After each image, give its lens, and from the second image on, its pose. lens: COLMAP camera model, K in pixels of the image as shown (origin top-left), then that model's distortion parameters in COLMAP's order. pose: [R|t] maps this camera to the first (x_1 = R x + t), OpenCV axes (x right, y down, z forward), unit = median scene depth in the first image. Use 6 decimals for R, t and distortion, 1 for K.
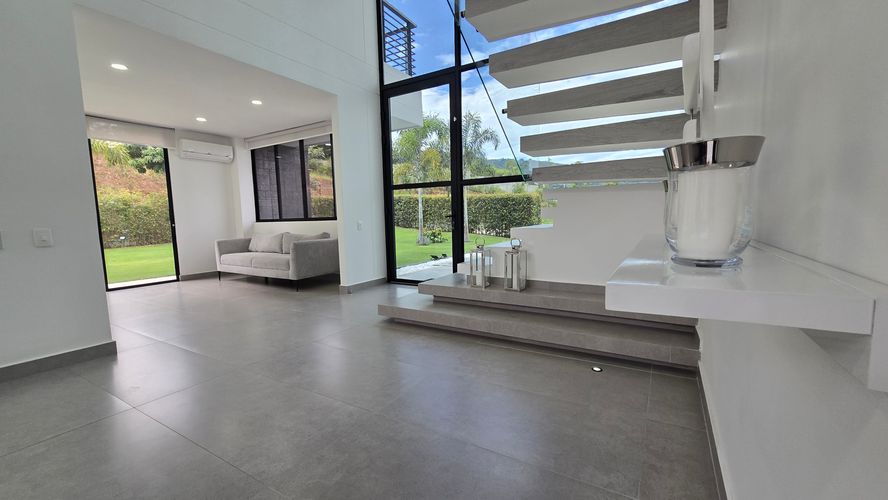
lens RADIAL K [[368.1, 0, 436.4], [0, 368.1, 254.4], [0, 0, 1]] dist [-0.001402, -0.000096]
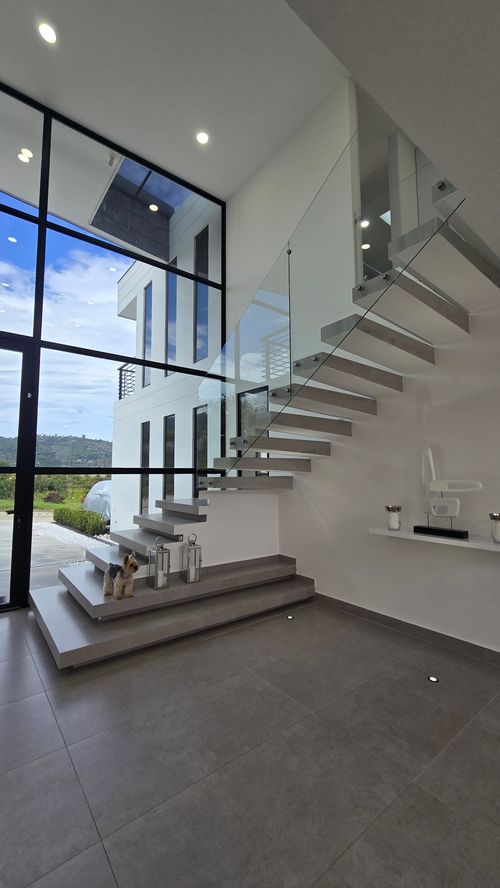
lens RADIAL K [[363.6, 0, 250.0], [0, 363.6, 444.0], [0, 0, 1]] dist [-0.000134, -0.000275]
pose [[0.356612, 0.101188, 0.928757, -0.887353], [0.098907, 0.984441, -0.145232, -0.151890], [-0.929002, 0.143652, 0.341055, 0.453414]]
